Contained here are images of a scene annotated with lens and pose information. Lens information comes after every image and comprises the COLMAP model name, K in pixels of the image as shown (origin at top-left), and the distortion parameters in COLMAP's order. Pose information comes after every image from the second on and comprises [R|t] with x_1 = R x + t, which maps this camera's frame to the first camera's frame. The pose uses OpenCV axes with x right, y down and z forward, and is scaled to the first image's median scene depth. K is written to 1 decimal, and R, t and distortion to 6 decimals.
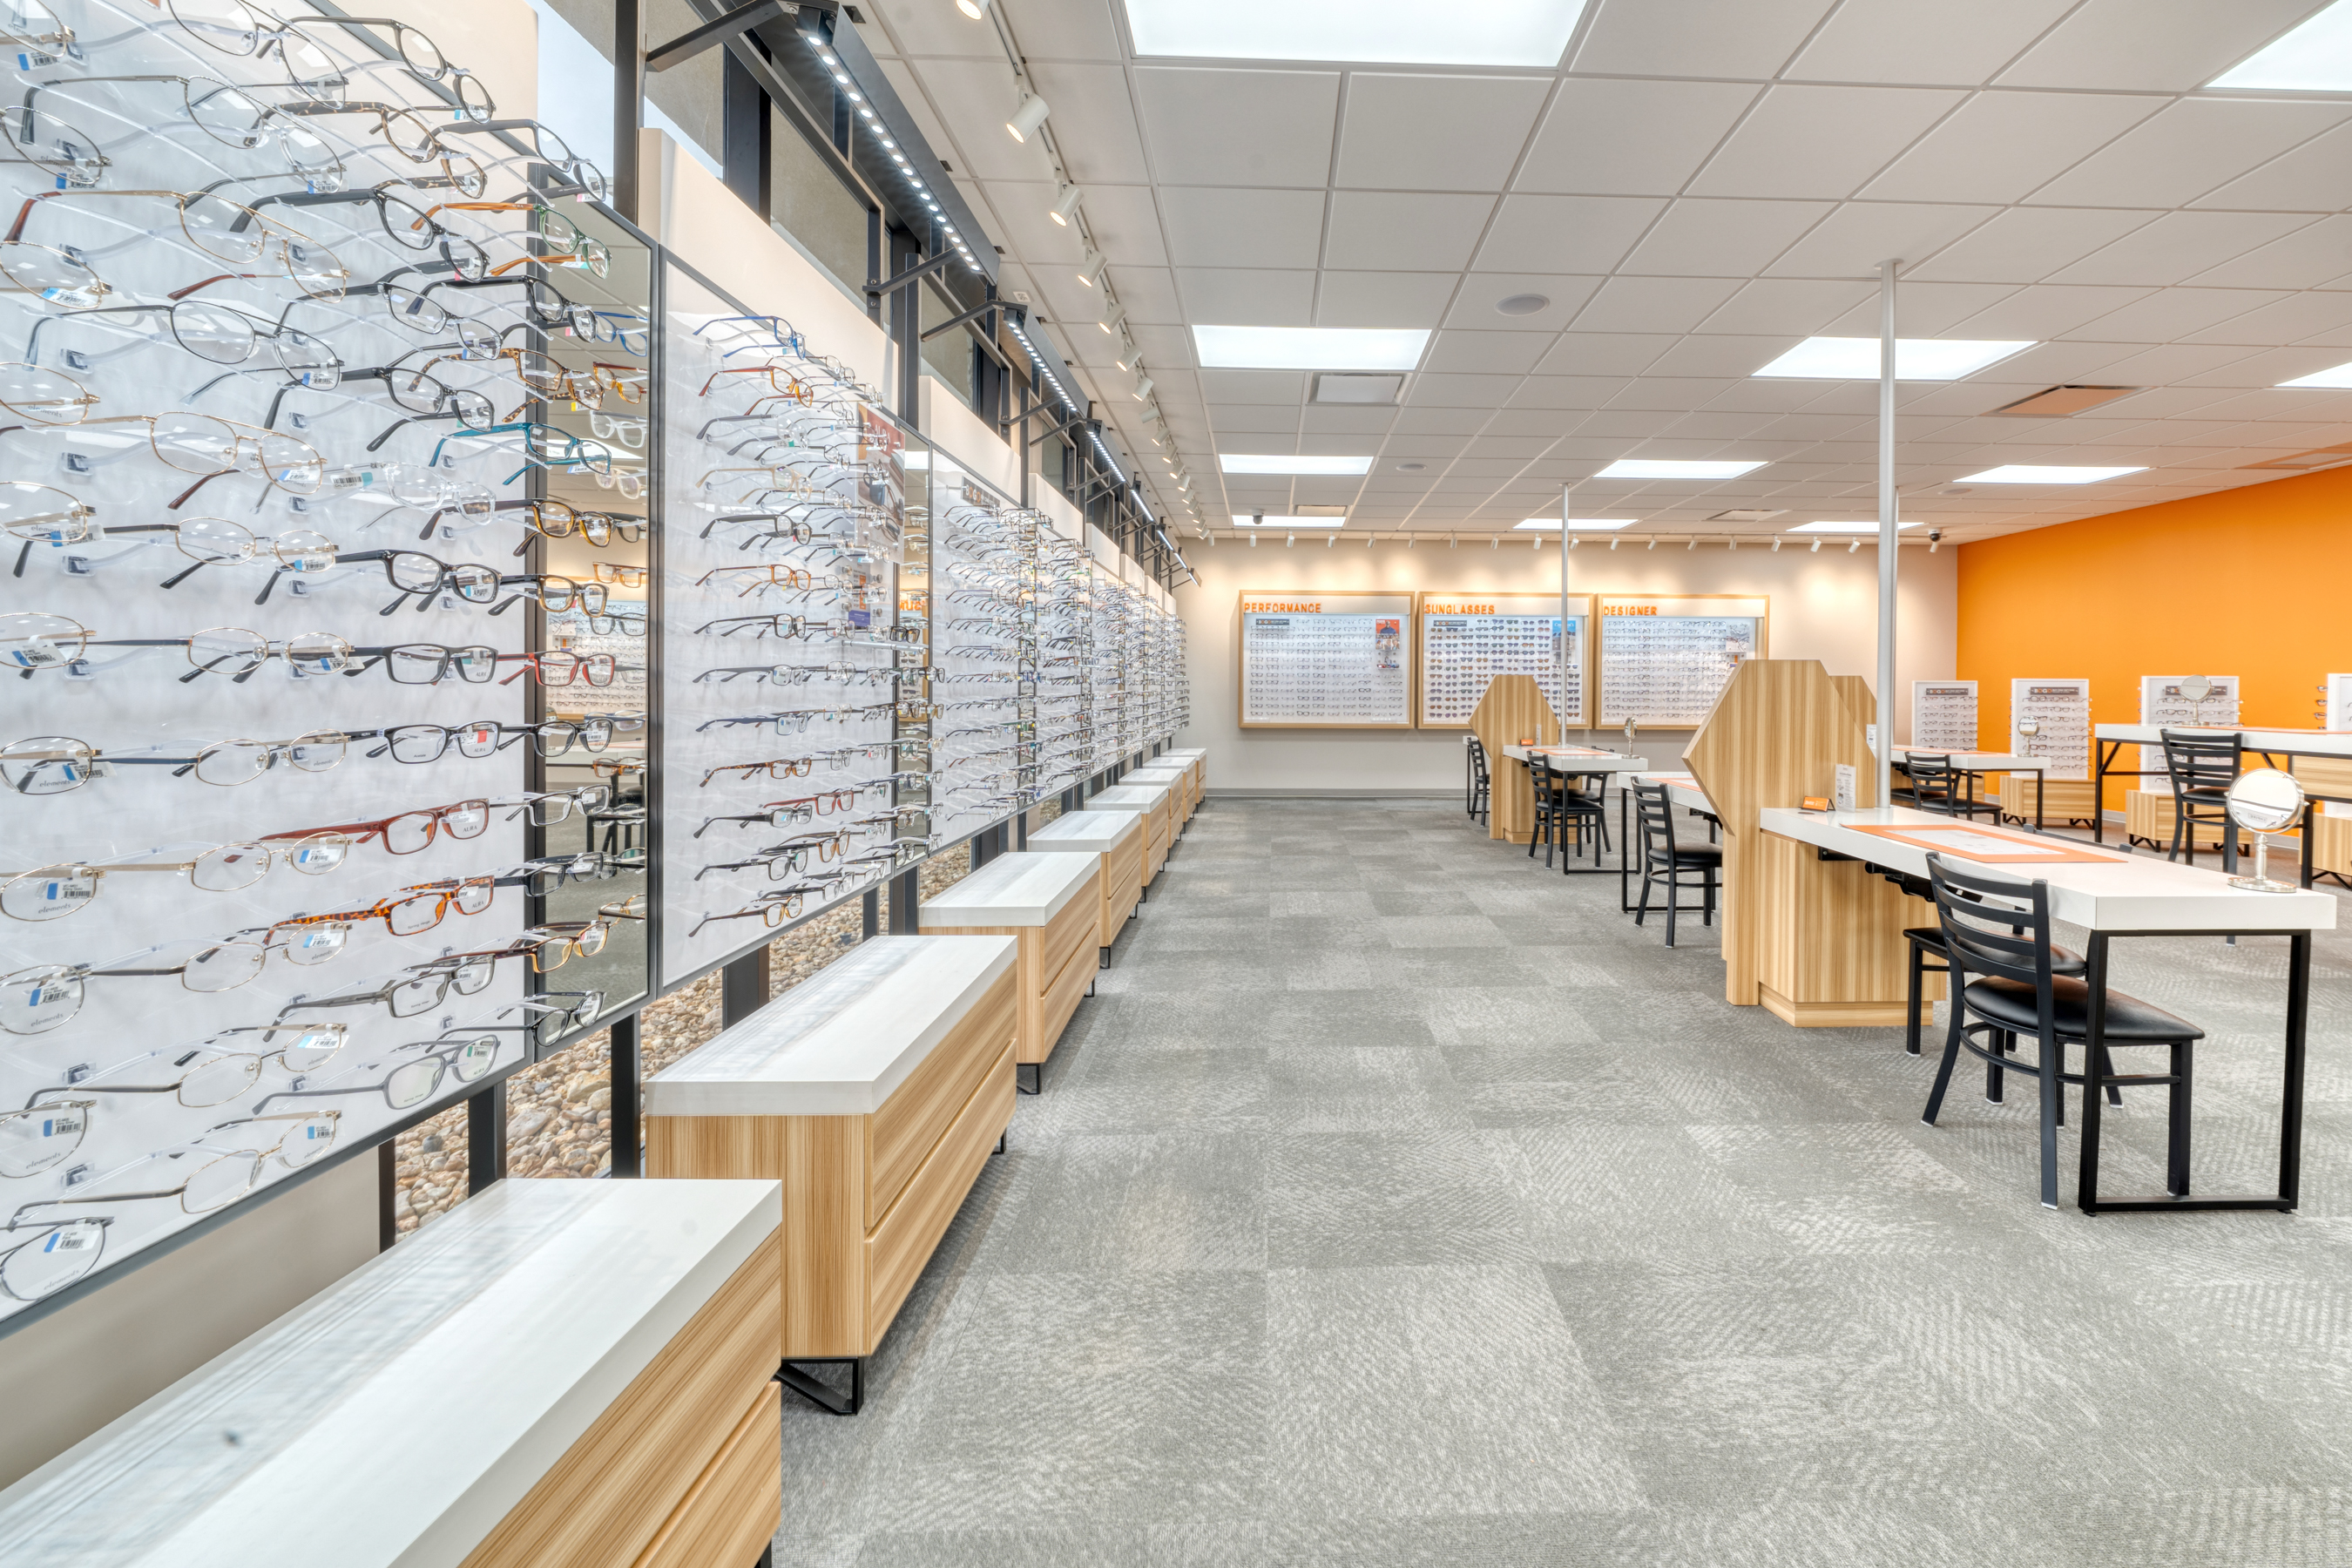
lens RADIAL K [[900.5, 0, 1307.3], [0, 900.5, 700.1], [0, 0, 1]] dist [-0.002232, 0.000603]
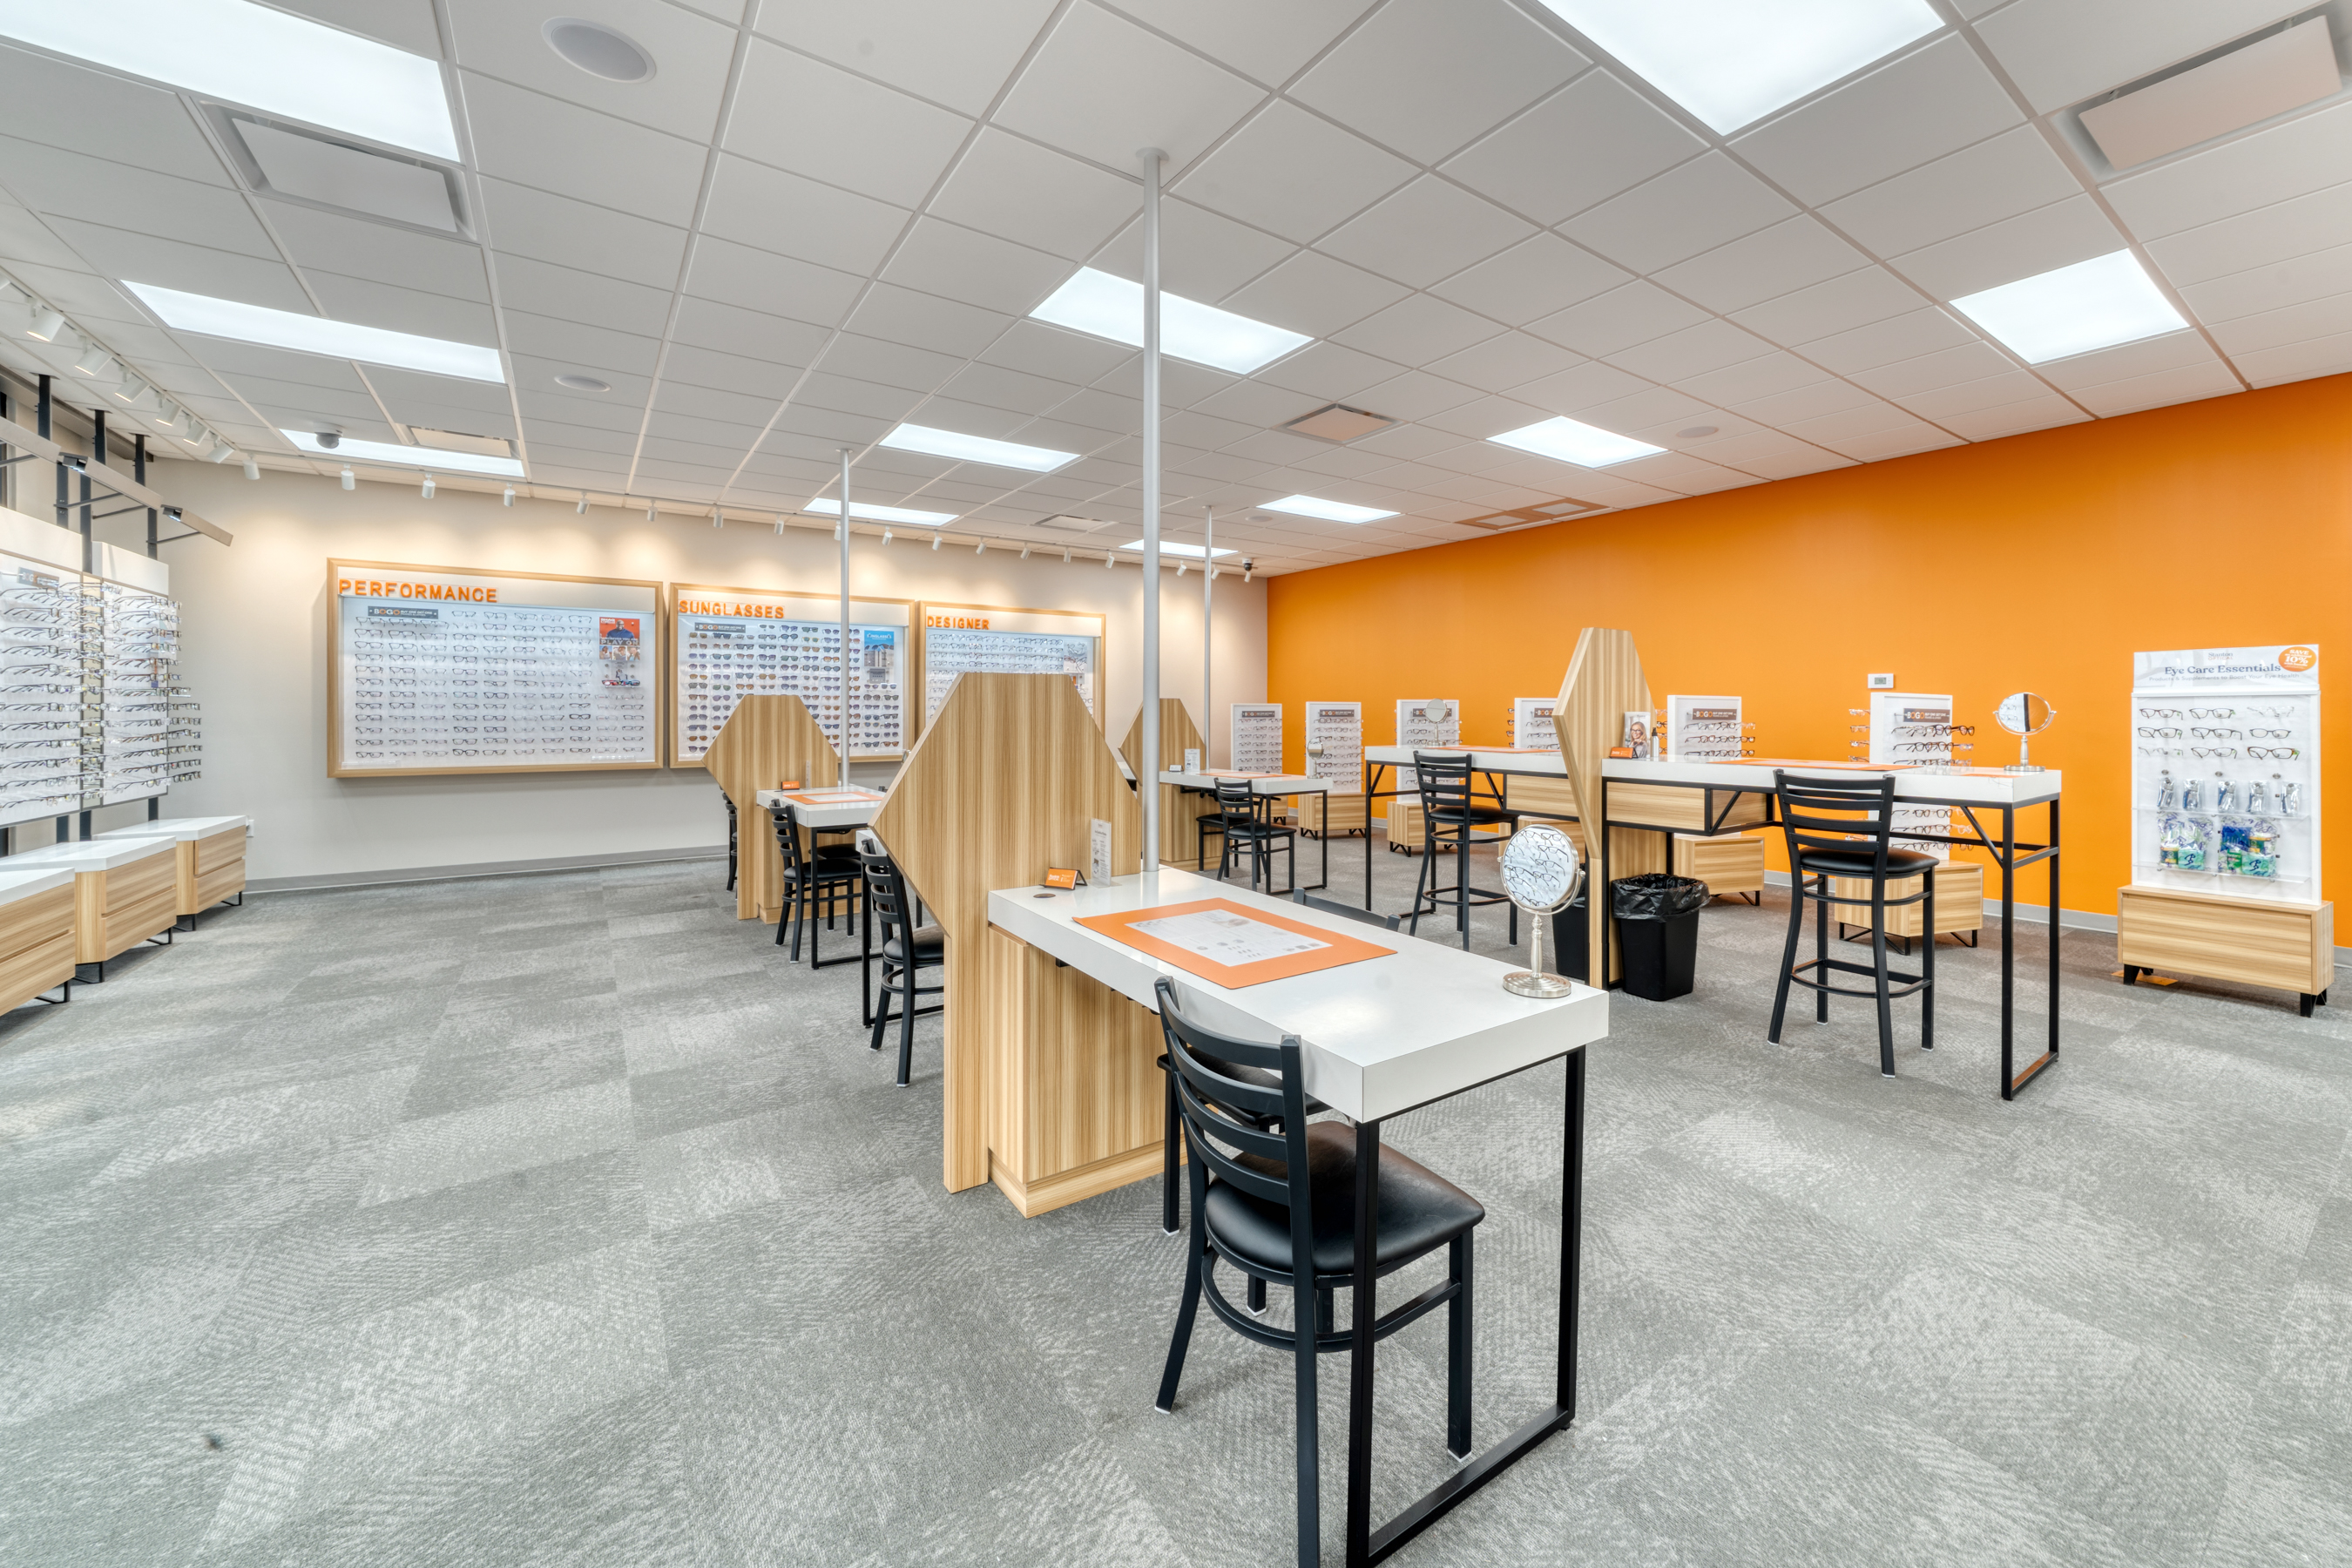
lens RADIAL K [[908.9, 0, 1247.8], [0, 908.9, 720.2], [0, 0, 1]] dist [0.003774, 0.000014]
pose [[0.831370, -0.009268, 0.555641, 0.139358], [0.011031, 0.999939, 0.000175, -0.003211], [-0.555609, 0.005984, 0.831422, 0.156072]]
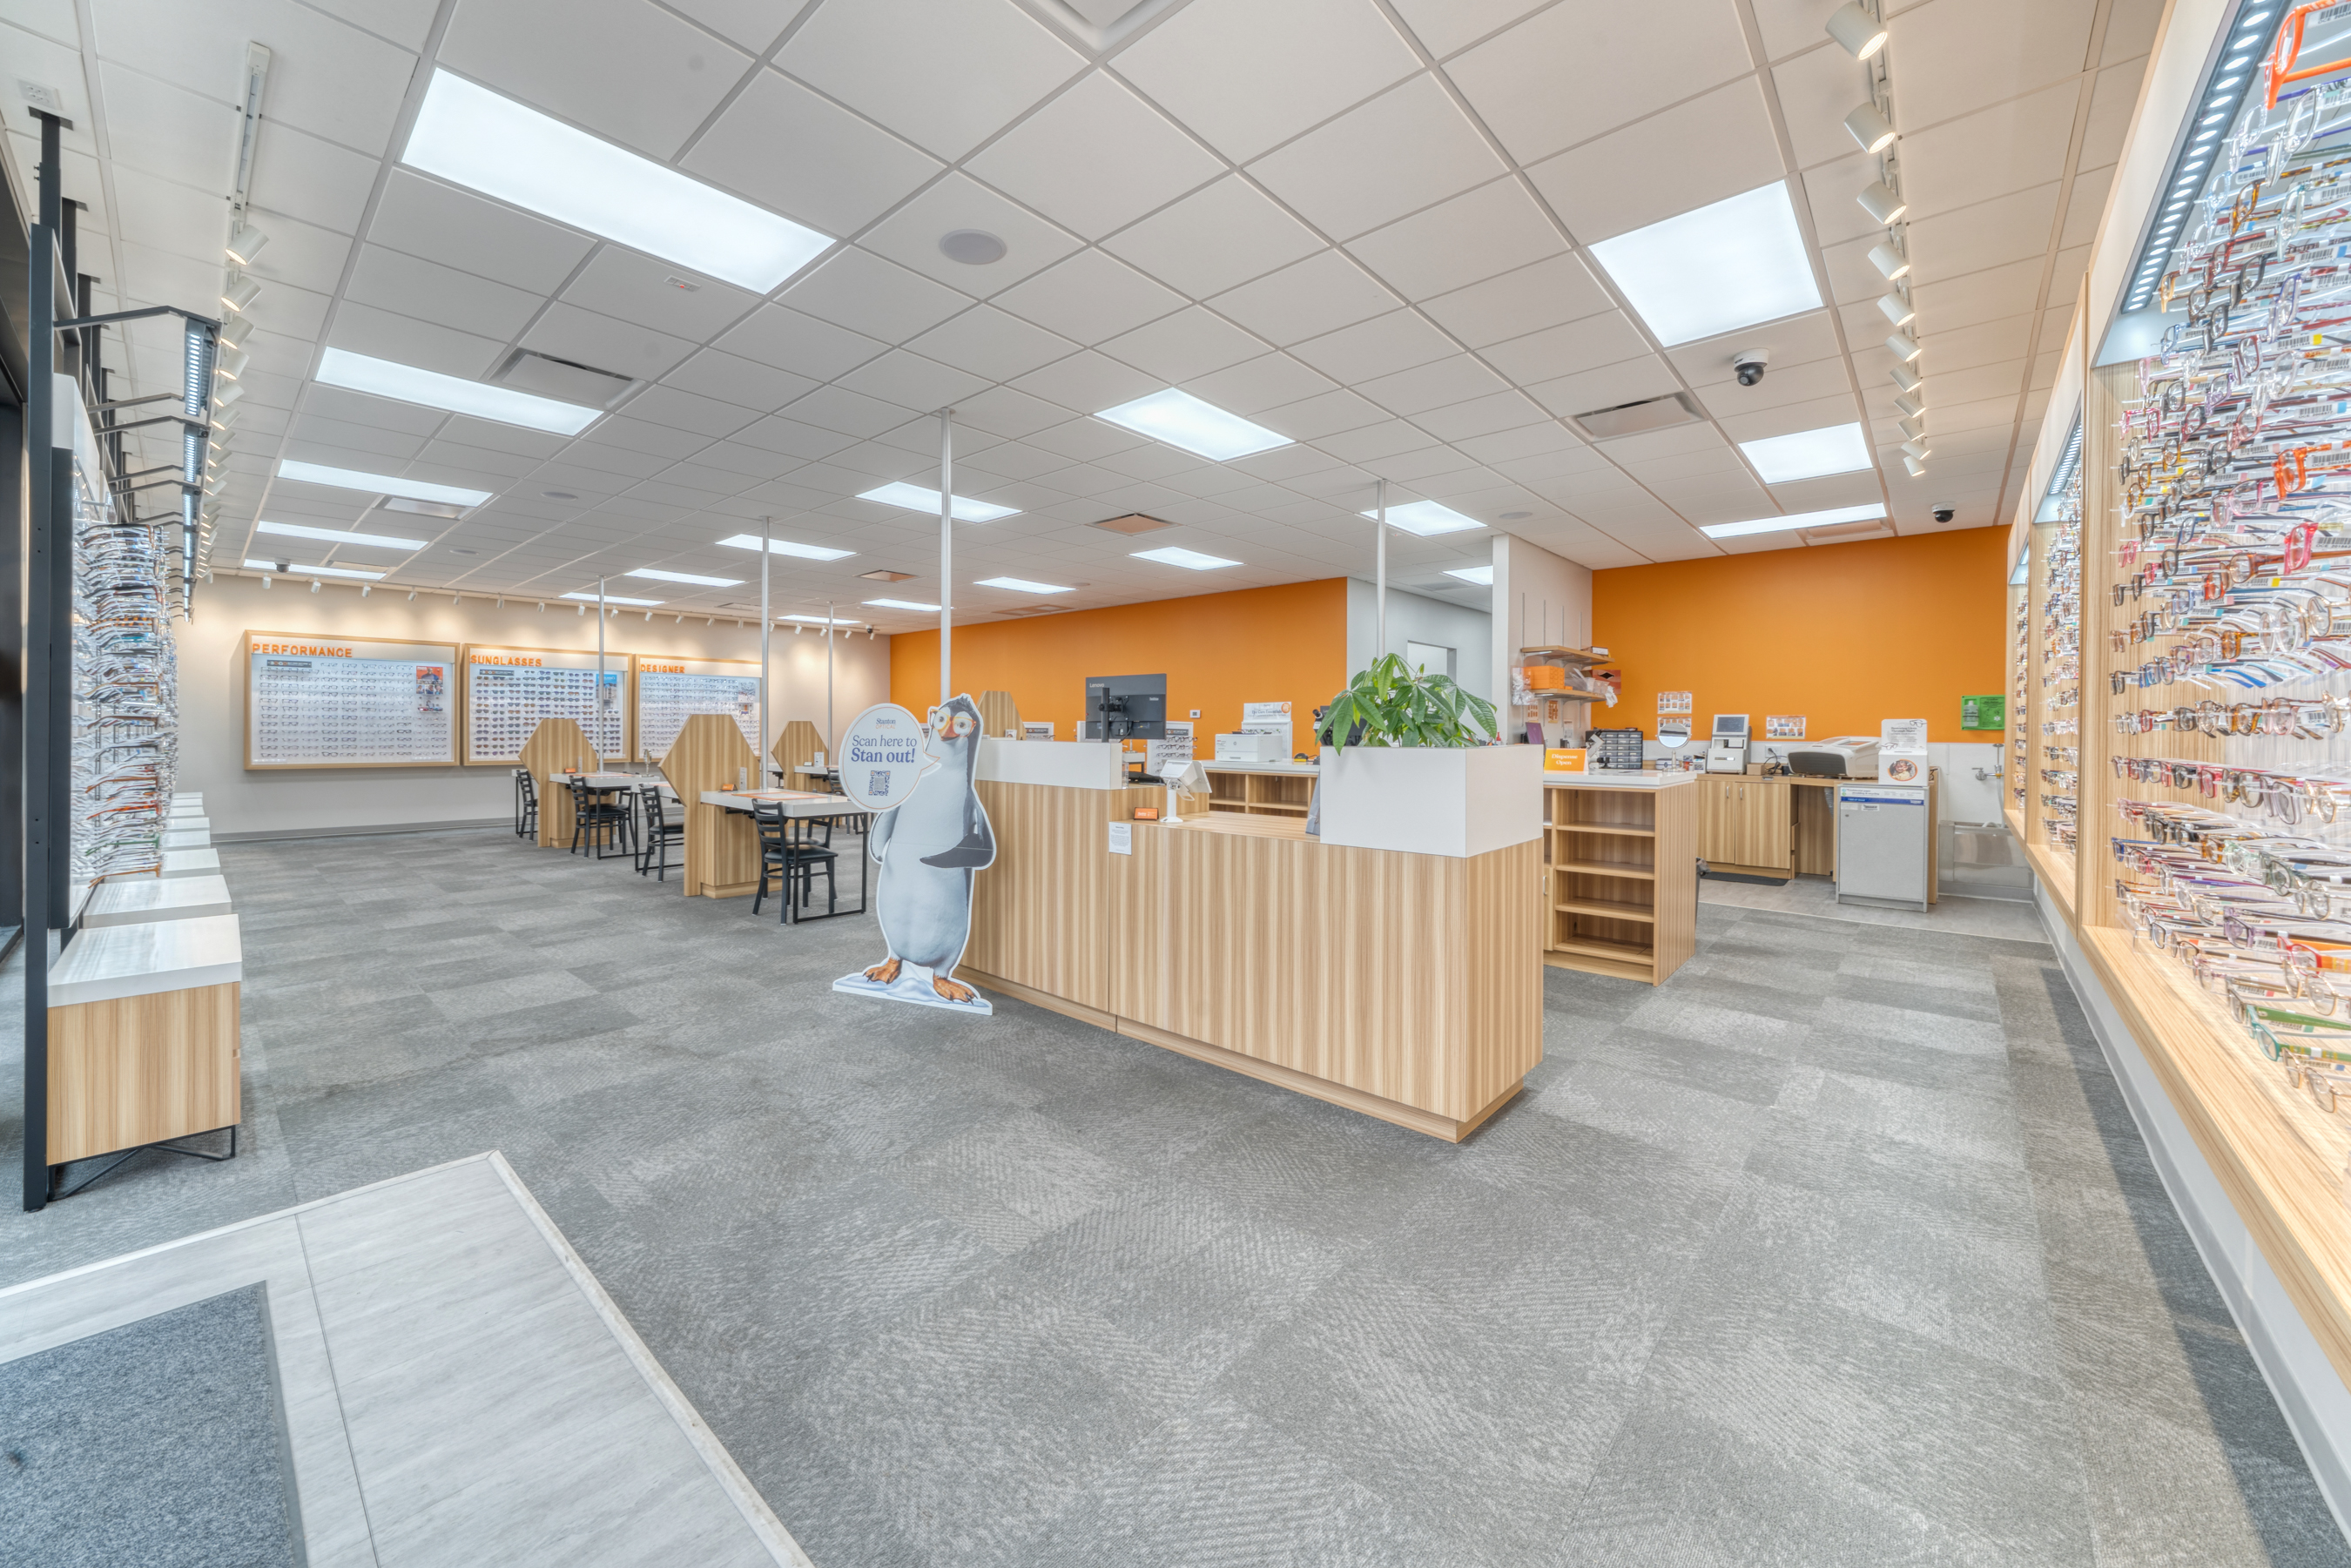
lens RADIAL K [[900.1, 0, 1082.8], [0, 900.1, 733.9], [0, 0, 1]] dist [-0.002232, 0.000603]
pose [[0.733981, -0.003569, 0.679161, -0.096232], [0.009565, 0.999941, -0.005082, 0.007138], [-0.679103, 0.010226, 0.733972, -0.463574]]
